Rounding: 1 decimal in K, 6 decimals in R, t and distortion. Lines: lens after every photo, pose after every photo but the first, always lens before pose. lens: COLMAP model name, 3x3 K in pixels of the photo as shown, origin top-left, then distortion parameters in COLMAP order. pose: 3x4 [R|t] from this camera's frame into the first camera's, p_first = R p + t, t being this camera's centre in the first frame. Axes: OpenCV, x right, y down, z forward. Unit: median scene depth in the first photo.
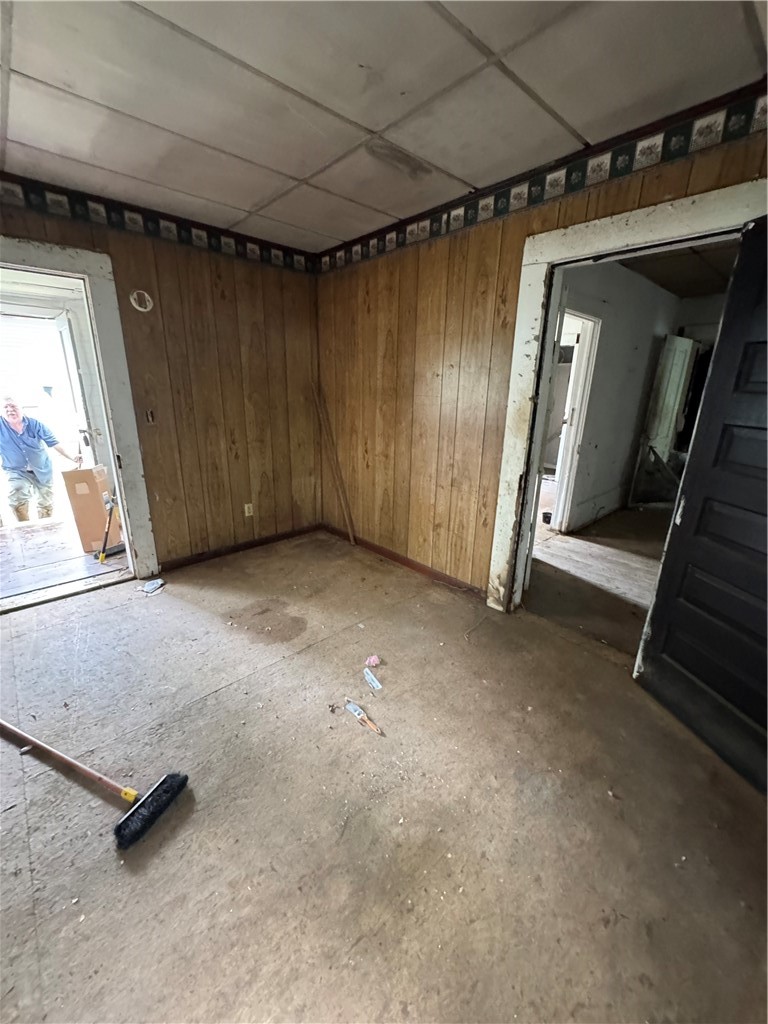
lens RADIAL K [[410.9, 0, 384.4], [0, 410.9, 507.7], [0, 0, 1]] dist [0.009044, 0.000022]
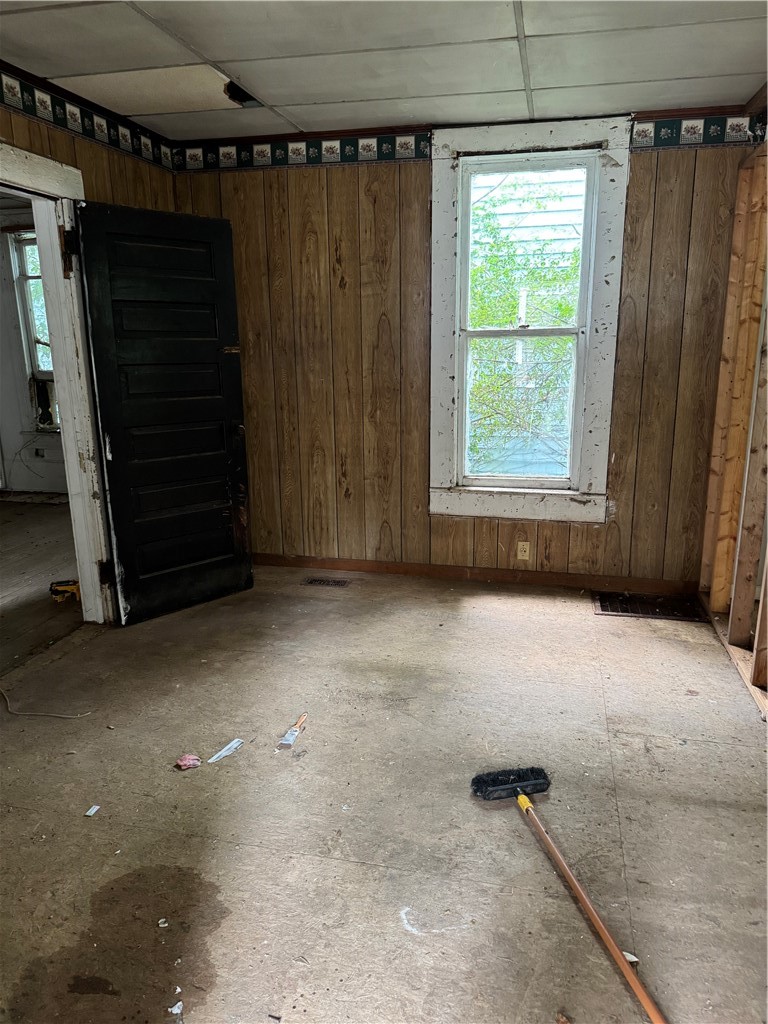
lens RADIAL K [[730.0, 0, 384.1], [0, 730.0, 509.2], [0, 0, 1]] dist [0.043119, -0.012488]
pose [[-0.561629, -0.200960, 0.802613, -1.302545], [0.248816, 0.884130, 0.395480, -0.441718], [-0.789091, 0.421815, -0.446551, 1.387775]]
